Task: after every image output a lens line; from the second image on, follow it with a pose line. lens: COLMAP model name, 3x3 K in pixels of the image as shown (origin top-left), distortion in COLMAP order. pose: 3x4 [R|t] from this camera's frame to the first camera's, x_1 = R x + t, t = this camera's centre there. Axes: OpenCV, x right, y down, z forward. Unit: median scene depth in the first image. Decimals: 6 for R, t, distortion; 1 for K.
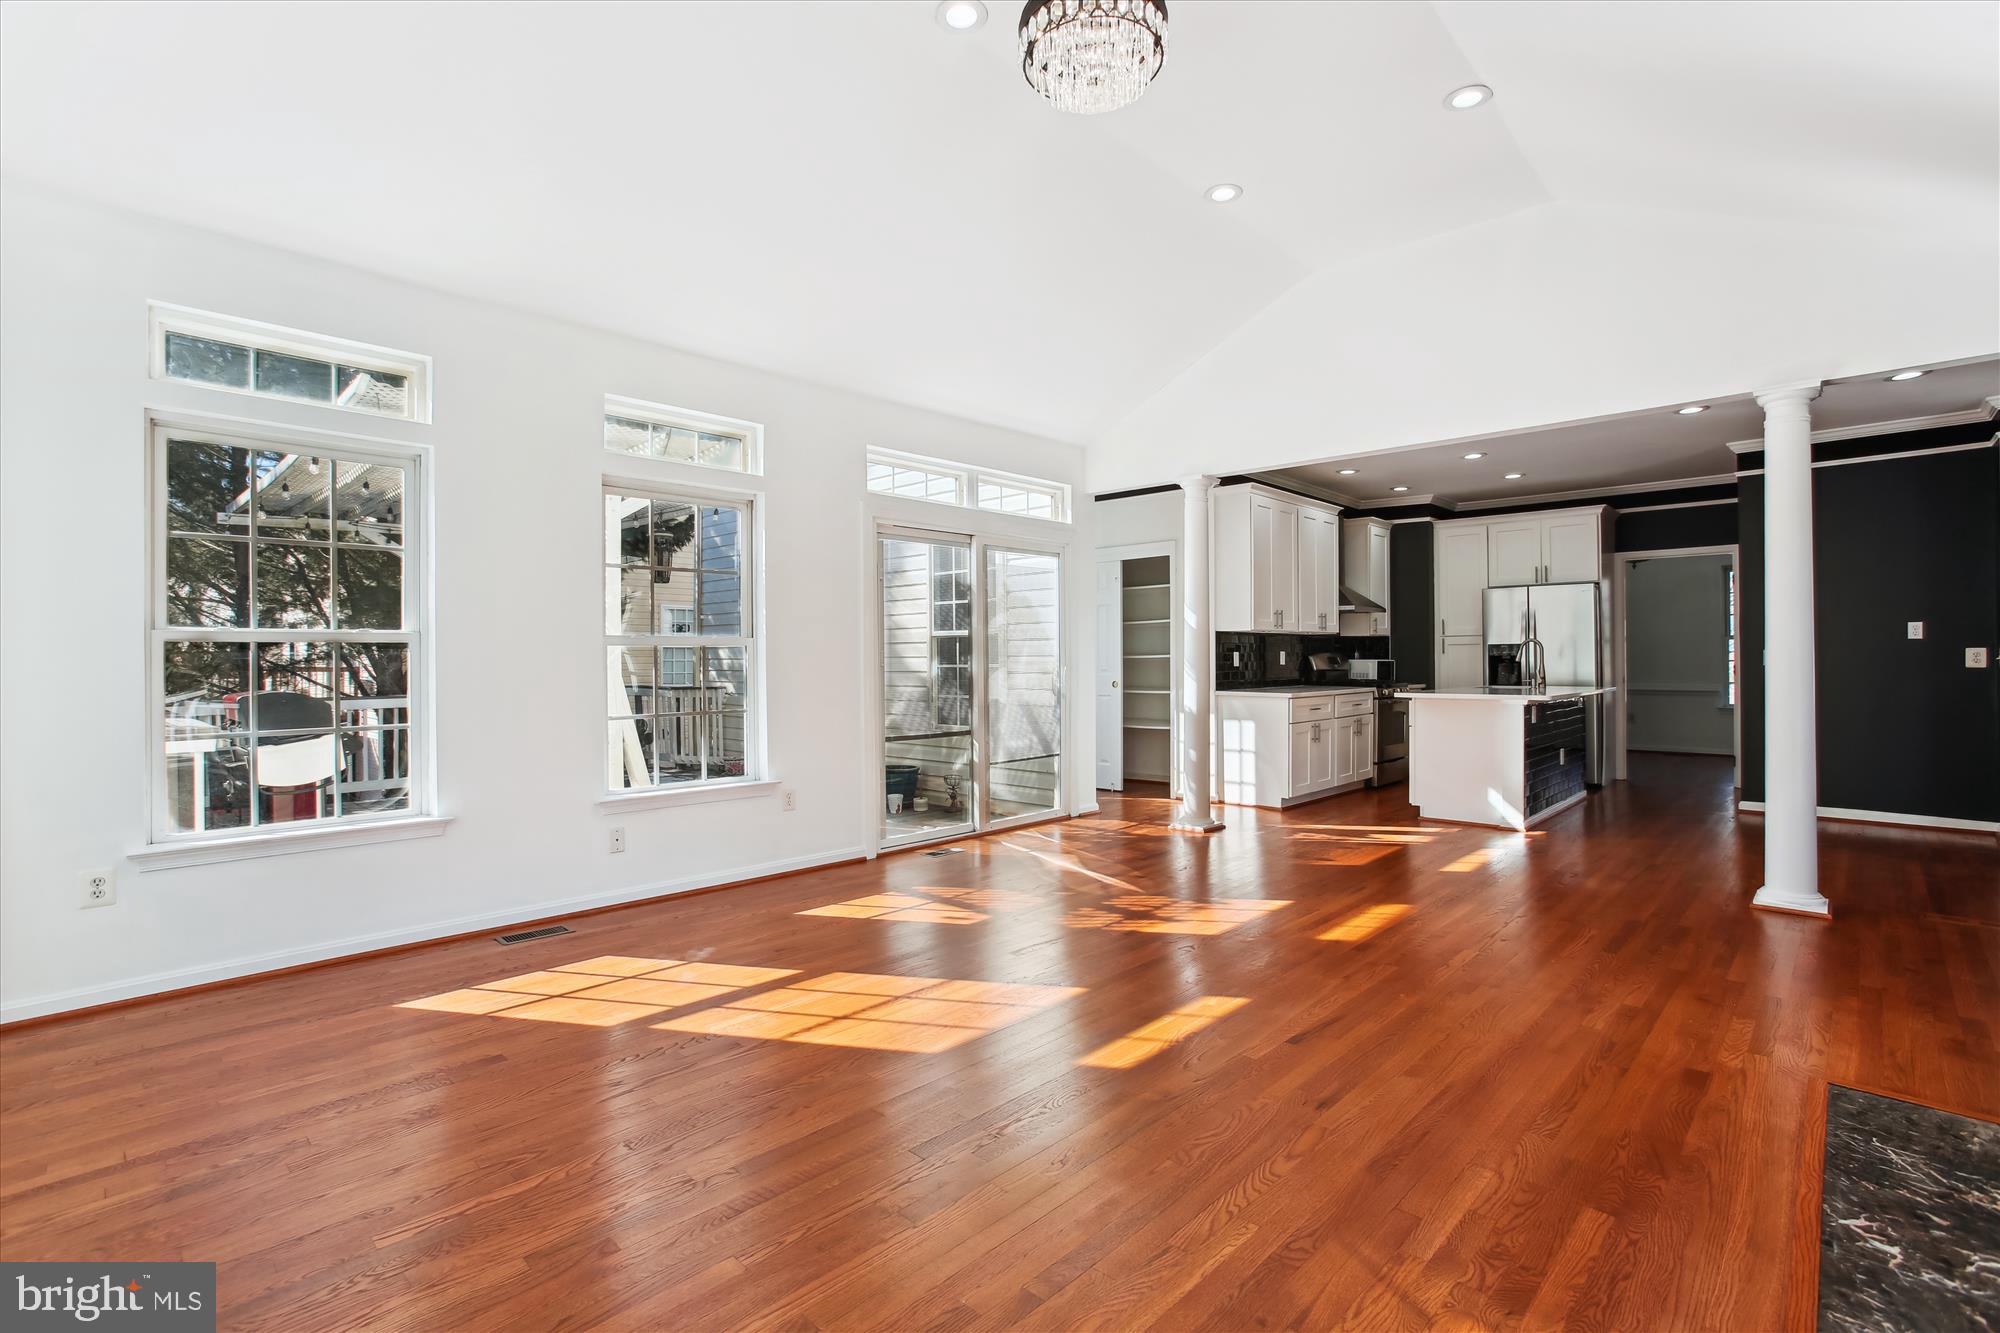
lens RADIAL K [[983.5, 0, 963.1], [0, 983.5, 658.3], [0, 0, 1]] dist [-0.016211, 0.000437]
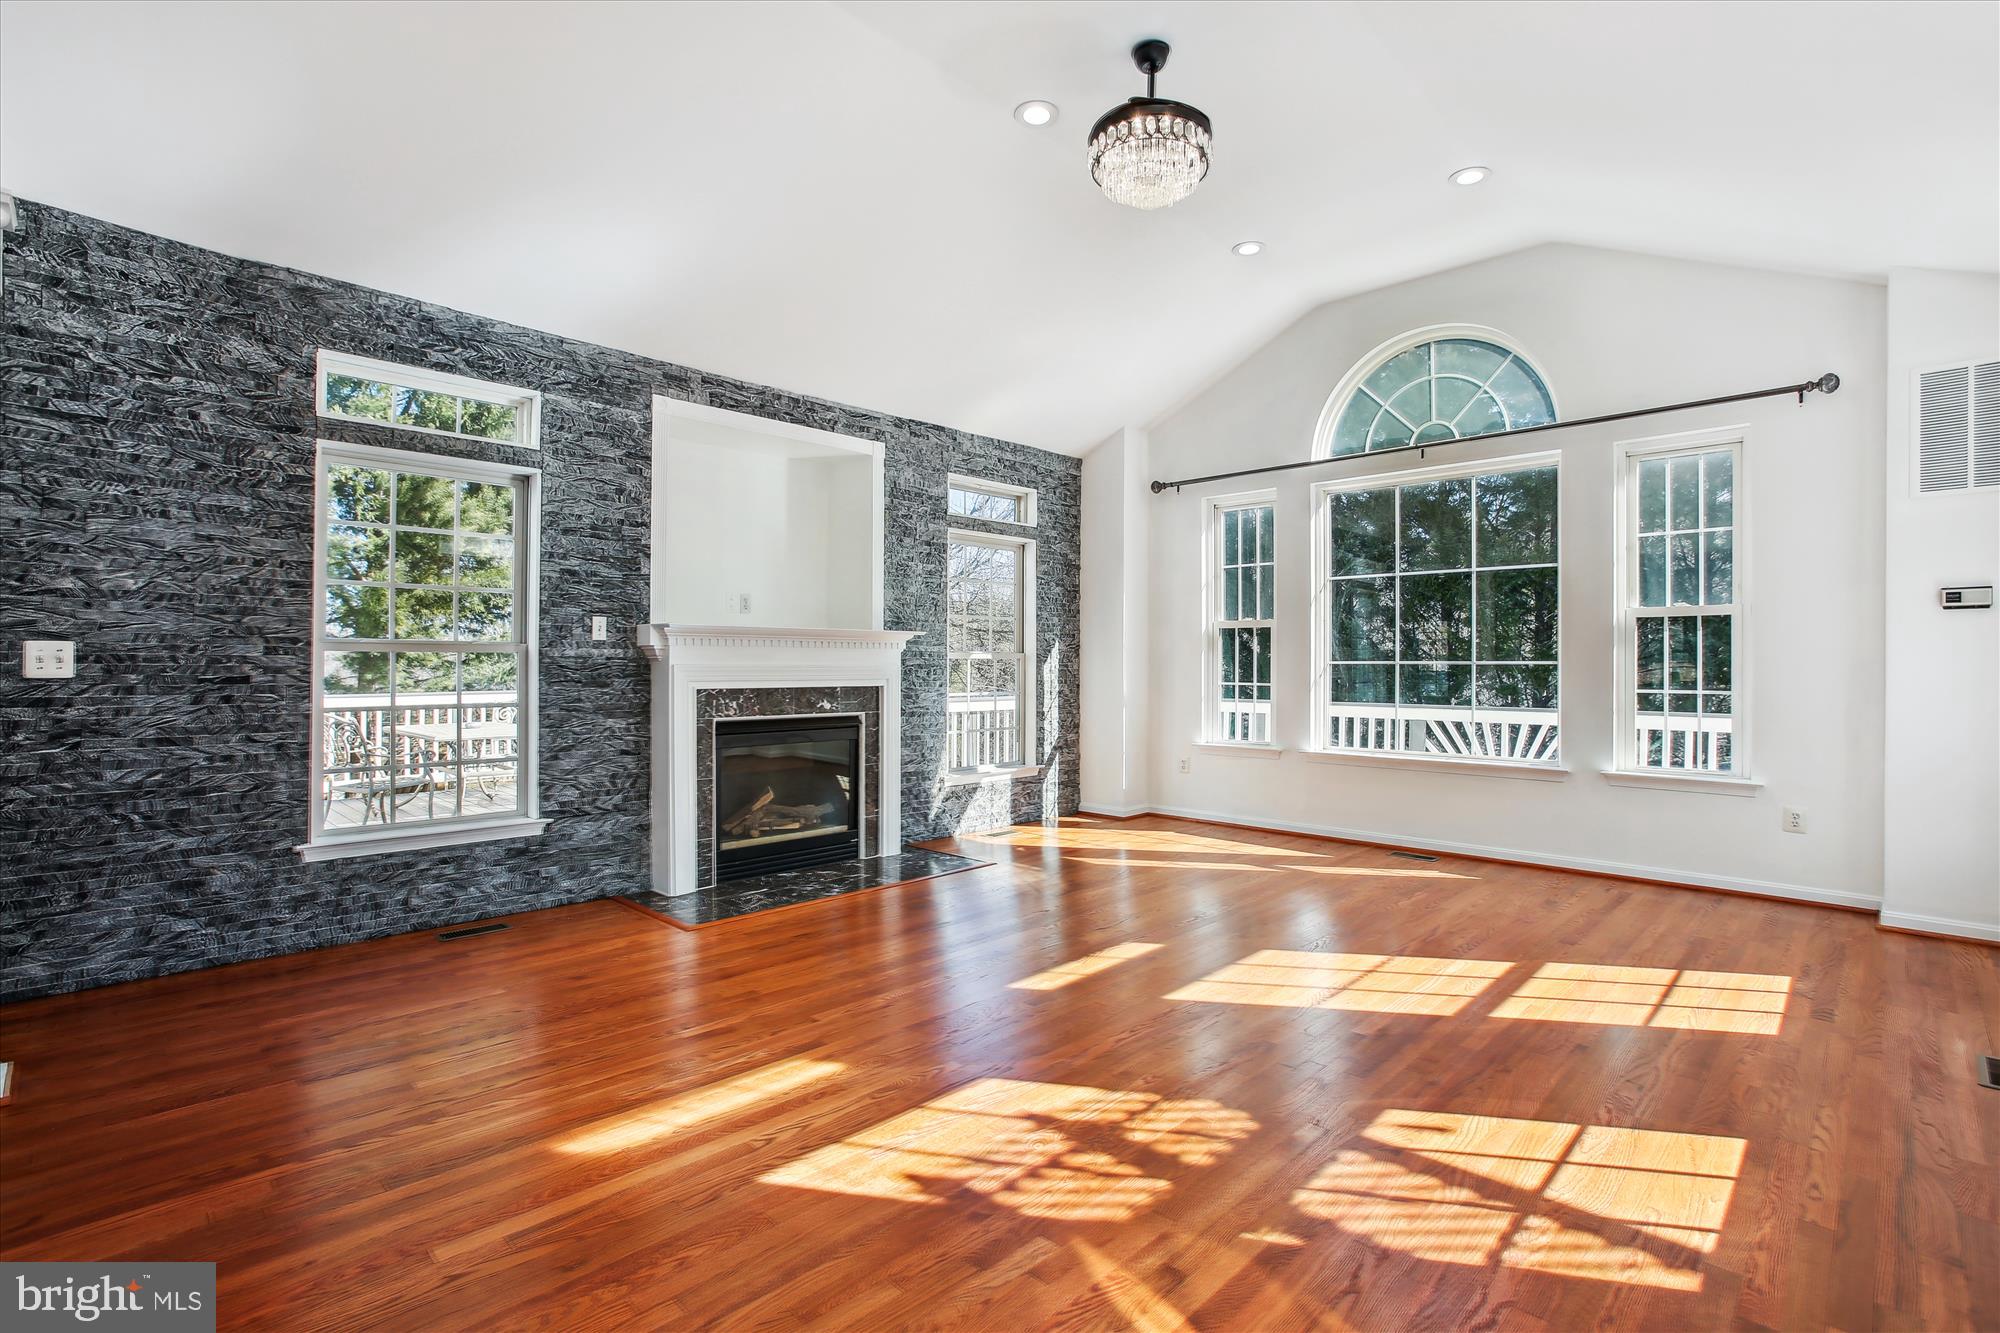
lens RADIAL K [[914.3, 0, 999.6], [0, 914.3, 668.8], [0, 0, 1]] dist [-0.016295, 0.005019]
pose [[-0.999828, -0.000865, -0.018500, 0.250092], [-0.000945, 0.999990, 0.004356, 0.005110], [0.018496, 0.004373, -0.999819, 1.550036]]
